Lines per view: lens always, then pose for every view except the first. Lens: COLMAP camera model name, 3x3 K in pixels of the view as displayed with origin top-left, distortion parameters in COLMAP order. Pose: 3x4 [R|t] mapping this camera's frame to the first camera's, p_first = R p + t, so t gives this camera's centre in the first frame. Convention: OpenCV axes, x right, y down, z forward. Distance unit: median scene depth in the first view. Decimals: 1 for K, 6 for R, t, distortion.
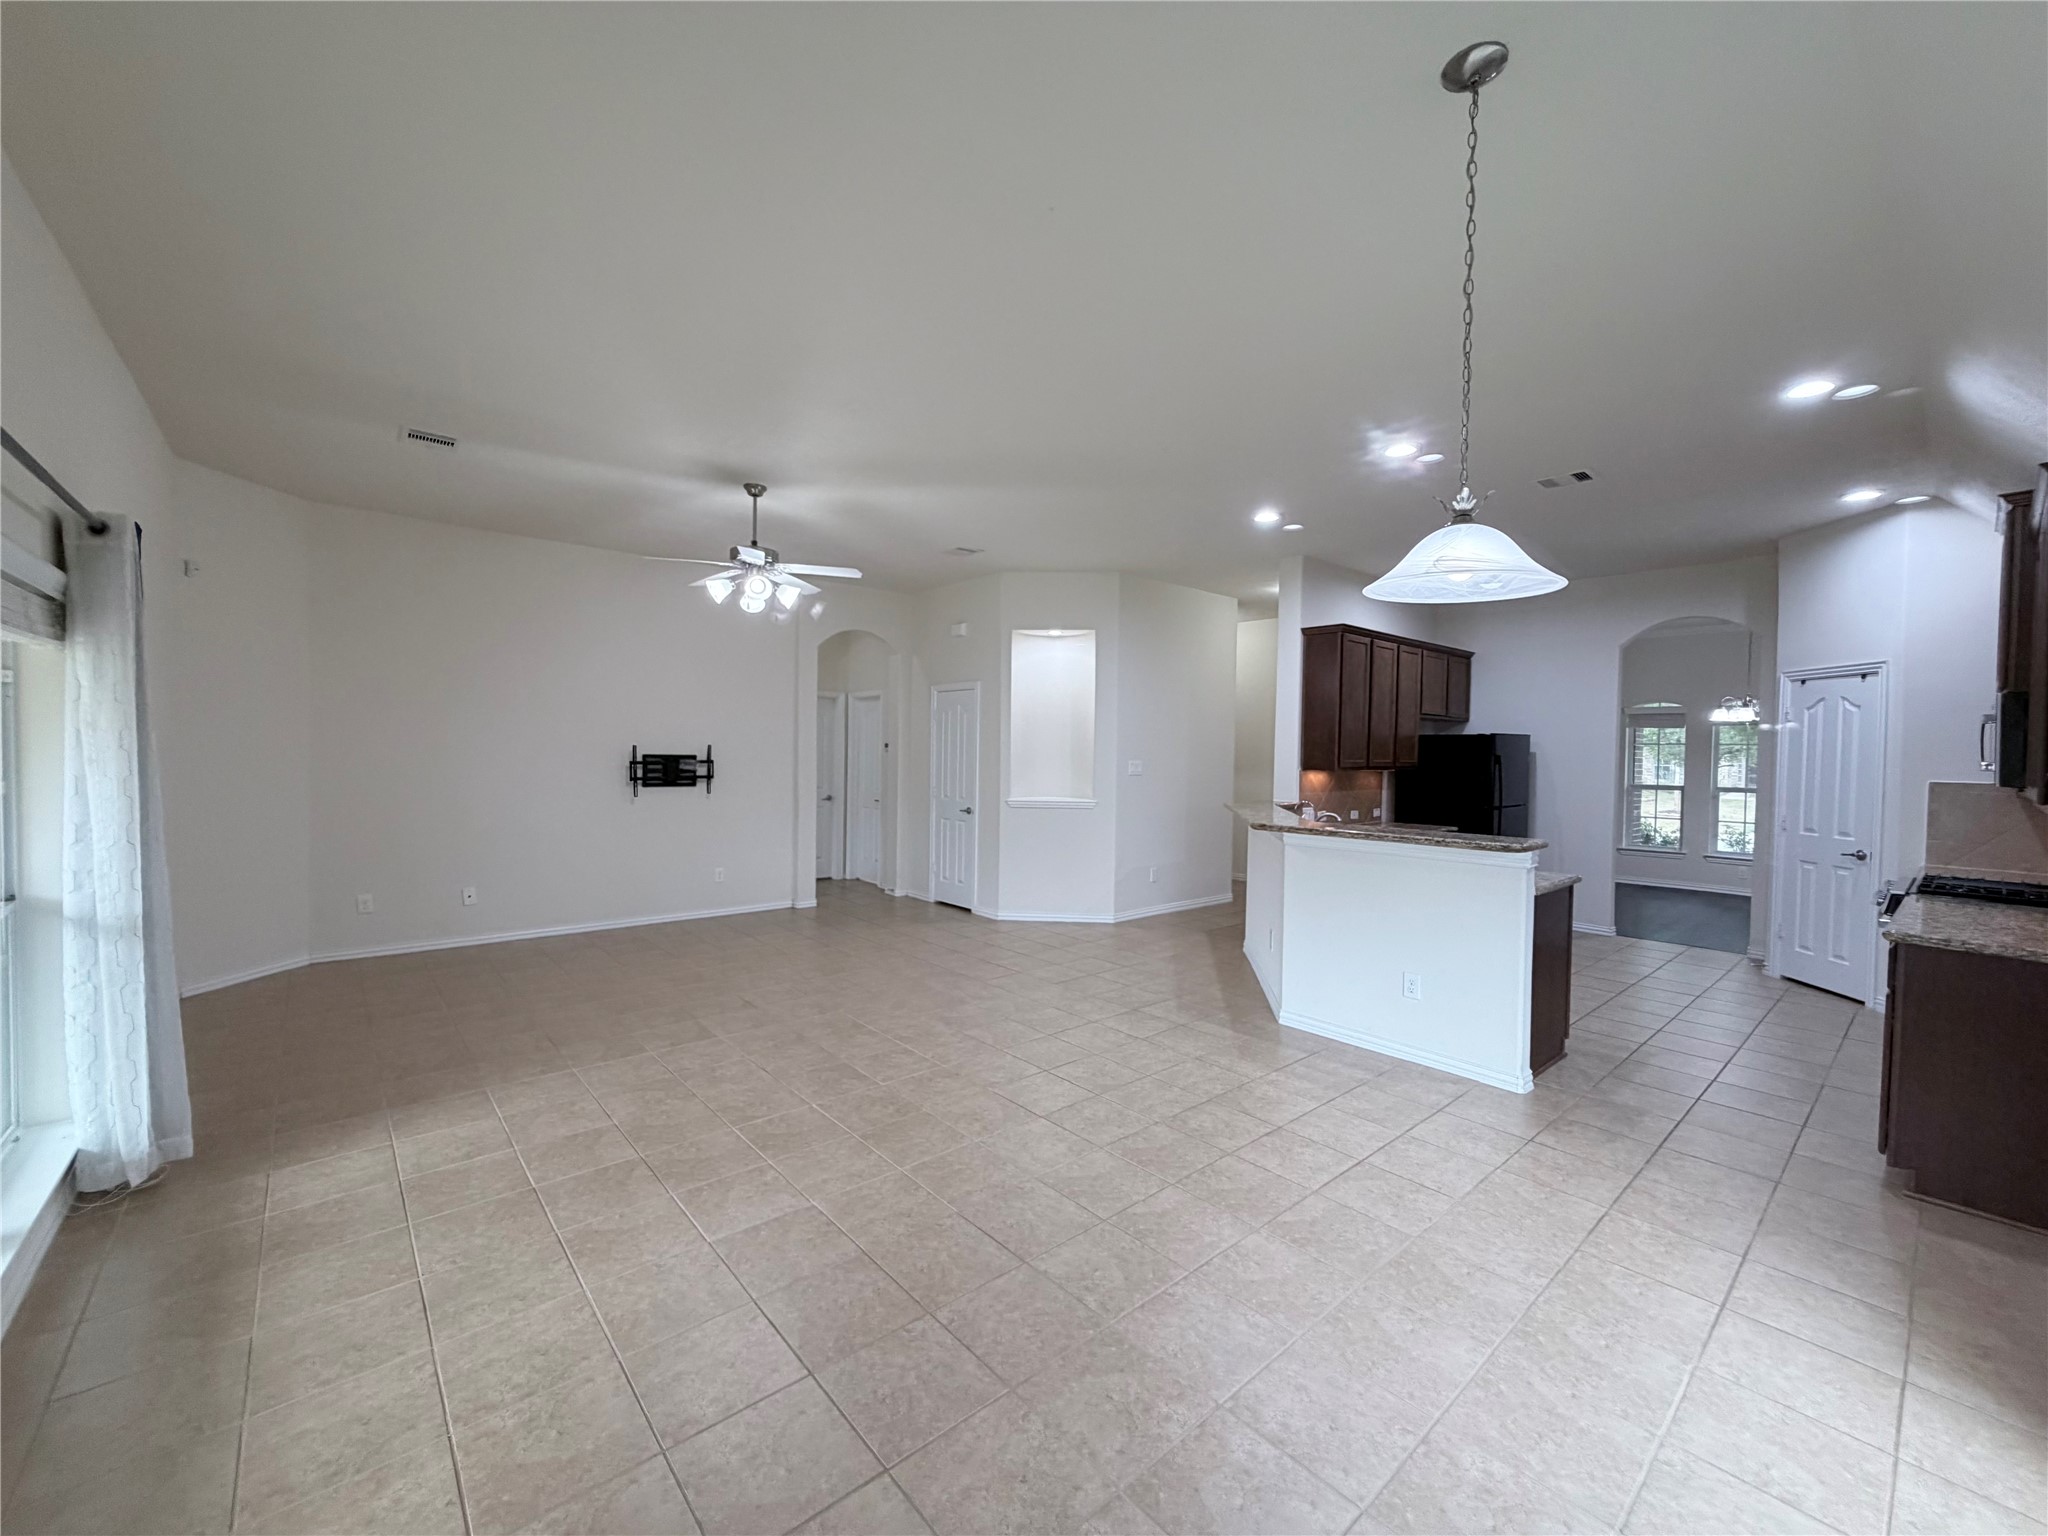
lens RADIAL K [[816.1, 0, 1011.9], [0, 816.1, 771.7], [0, 0, 1]] dist [-0.005653, -0.000519]
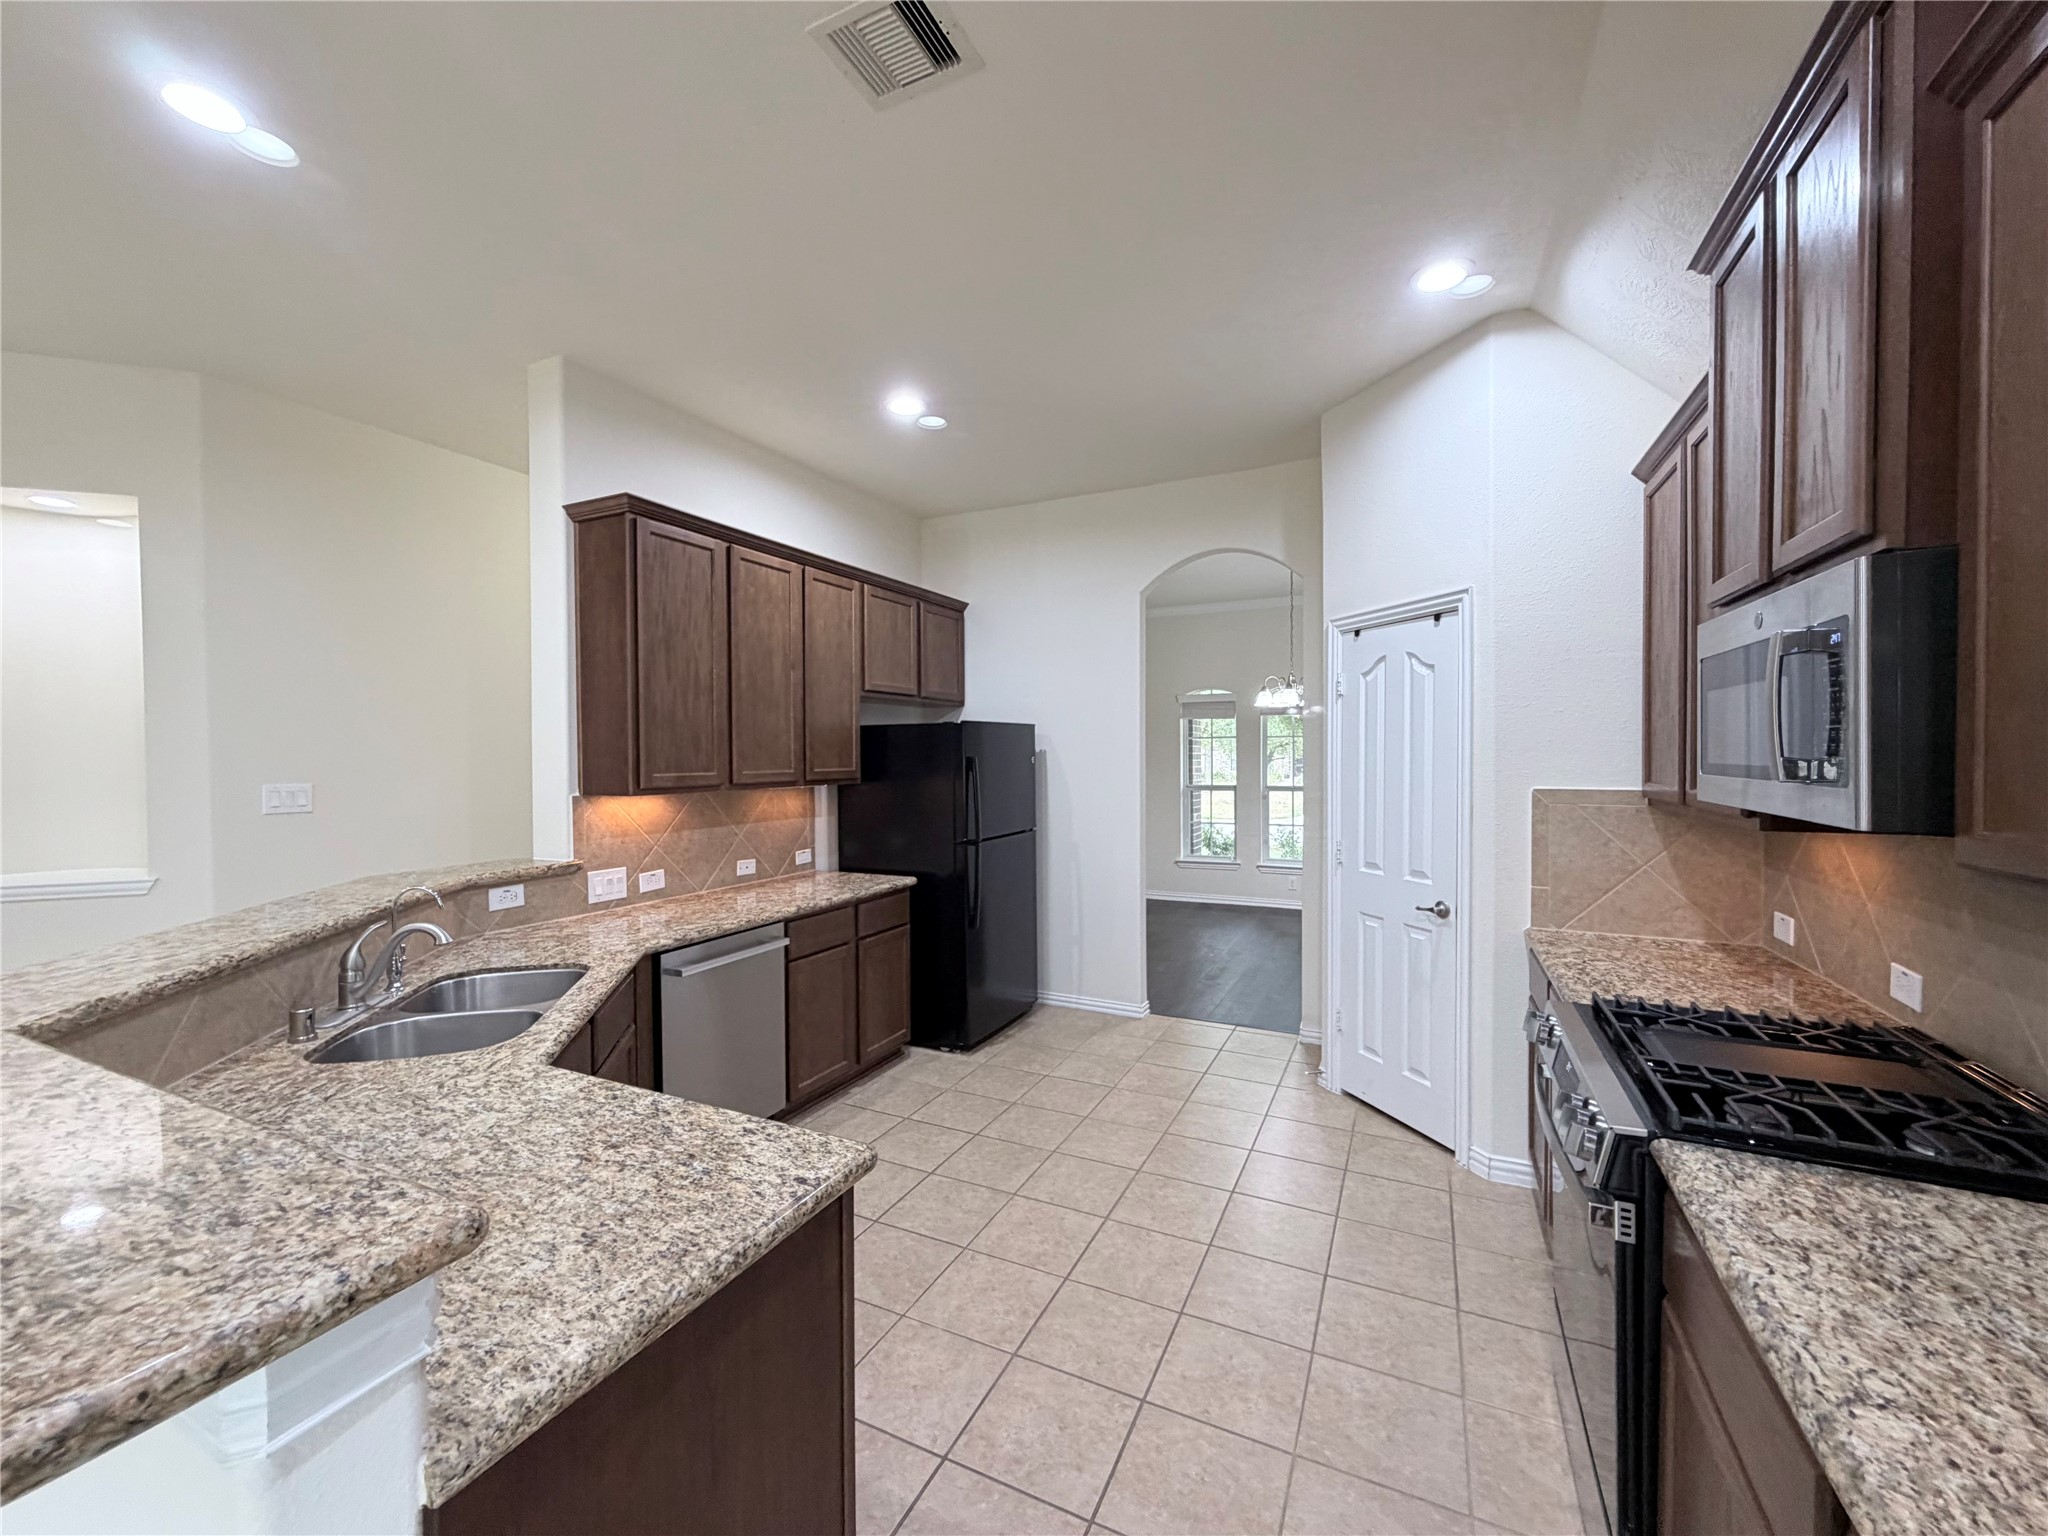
lens RADIAL K [[816.1, 0, 1020.6], [0, 816.1, 768.6], [0, 0, 1]] dist [-0.005653, -0.000519]
pose [[0.916434, -0.027972, 0.399206, 0.386000], [0.030293, 0.999541, 0.000493, -0.010201], [-0.399037, 0.011641, 0.916861, 0.422424]]
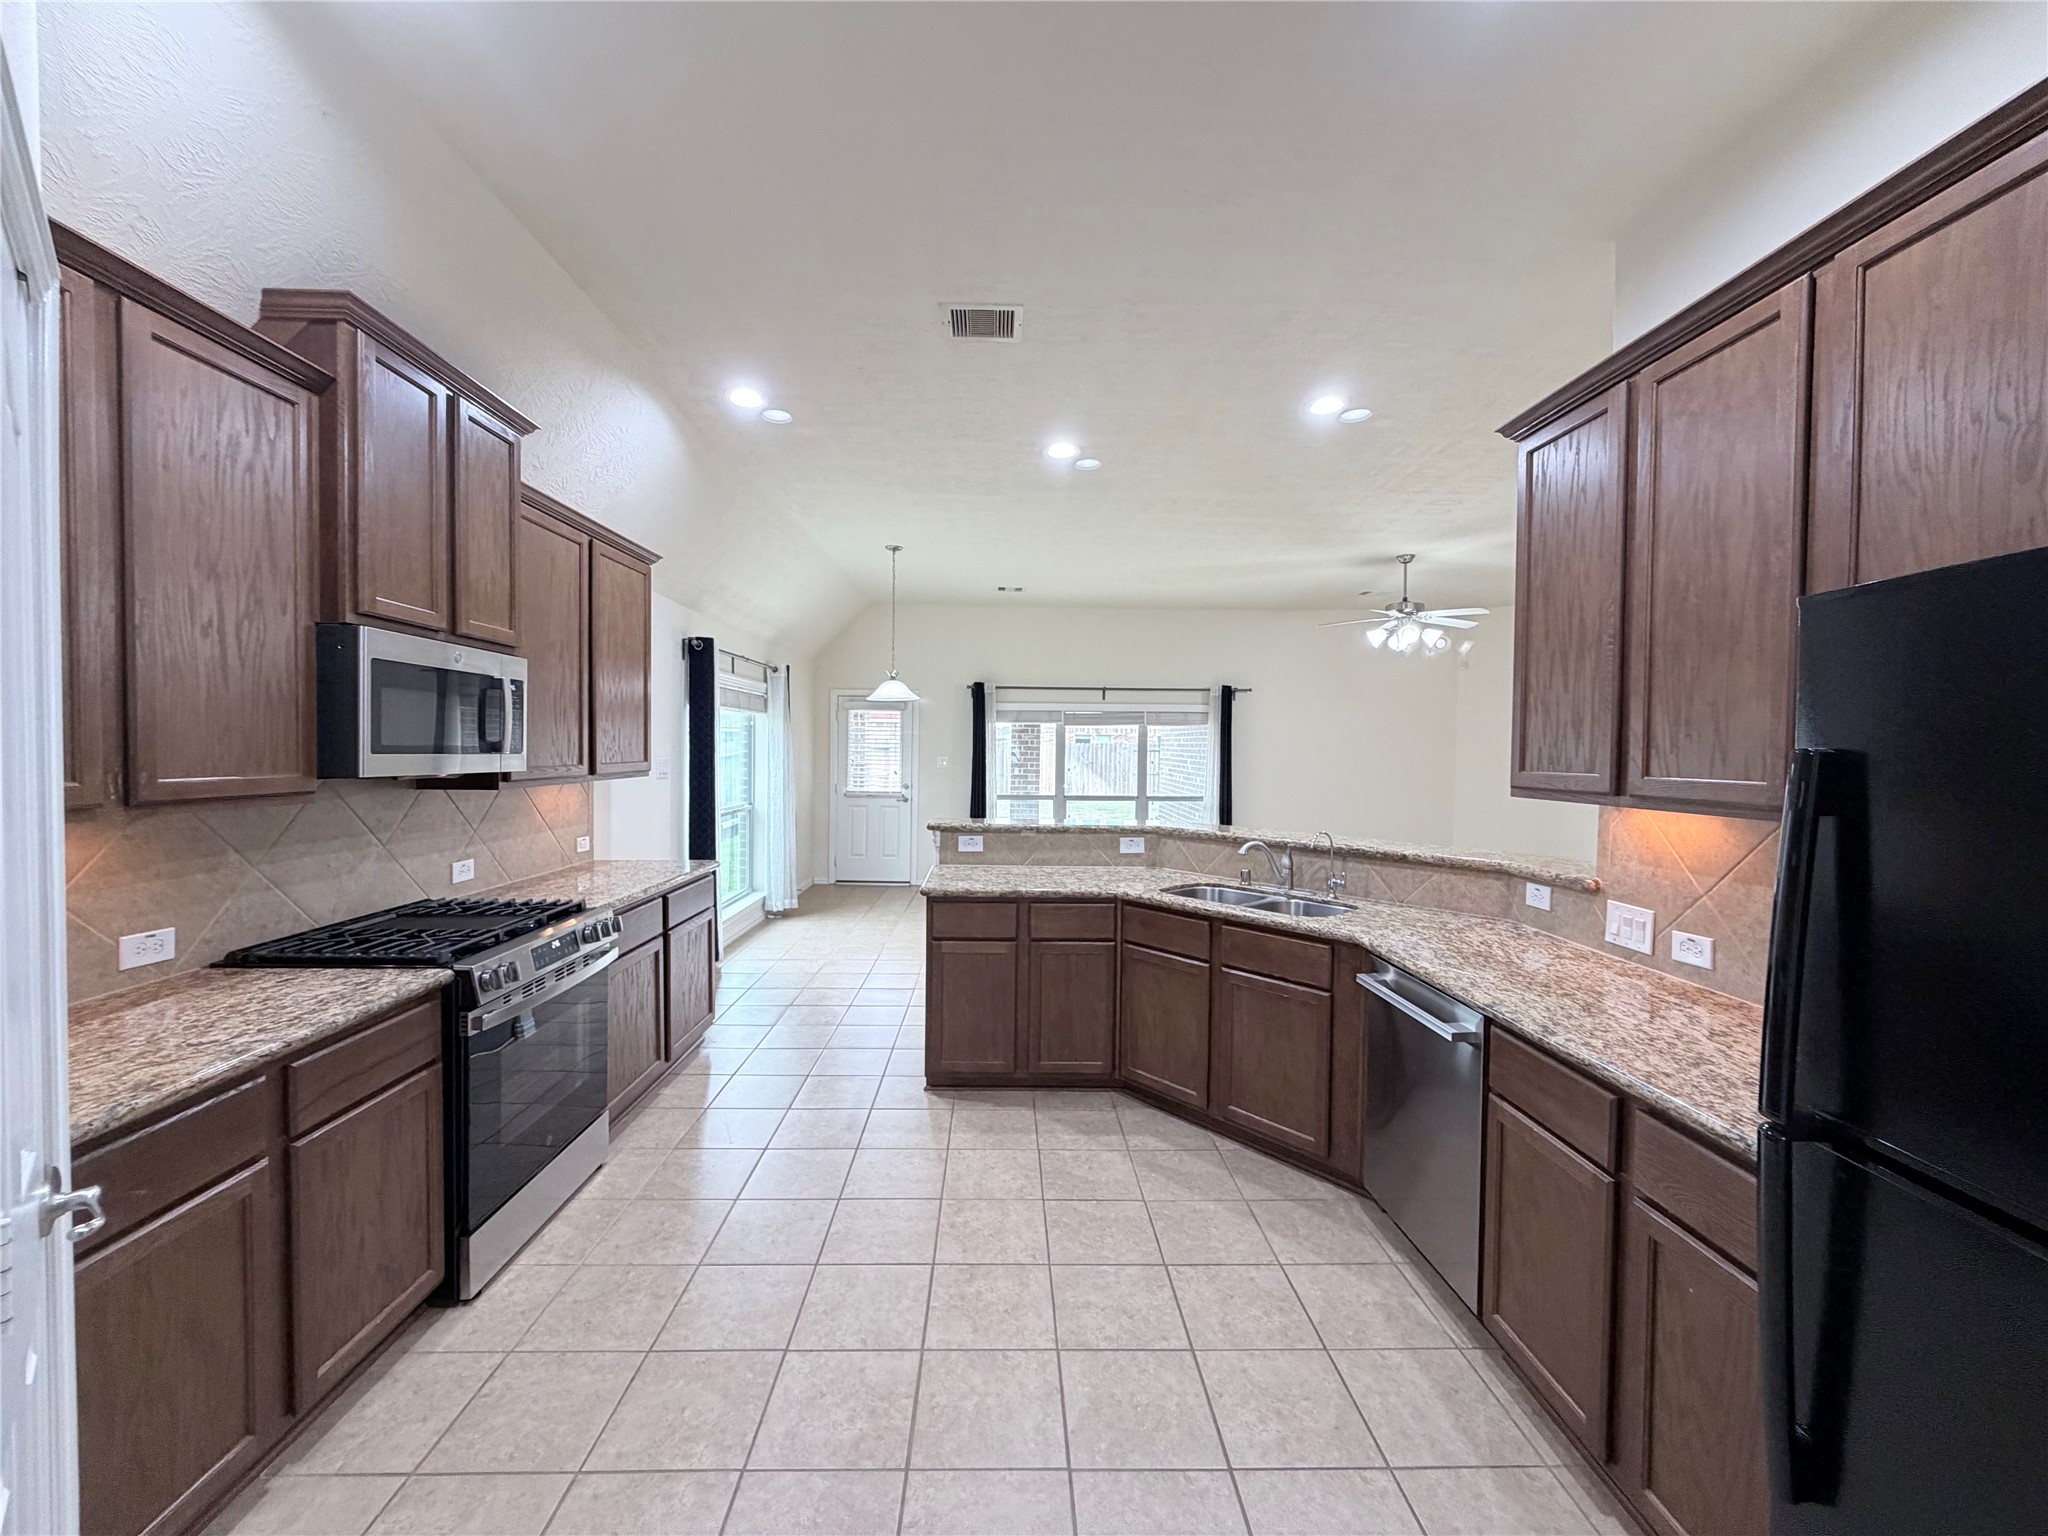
lens RADIAL K [[816.1, 0, 1025.5], [0, 816.1, 771.9], [0, 0, 1]] dist [-0.005653, -0.000519]
pose [[-0.618532, -0.005050, -0.785743, 0.768868], [-0.050495, 0.998168, 0.033334, -0.012780], [0.784135, 0.060294, -0.617654, 0.948614]]
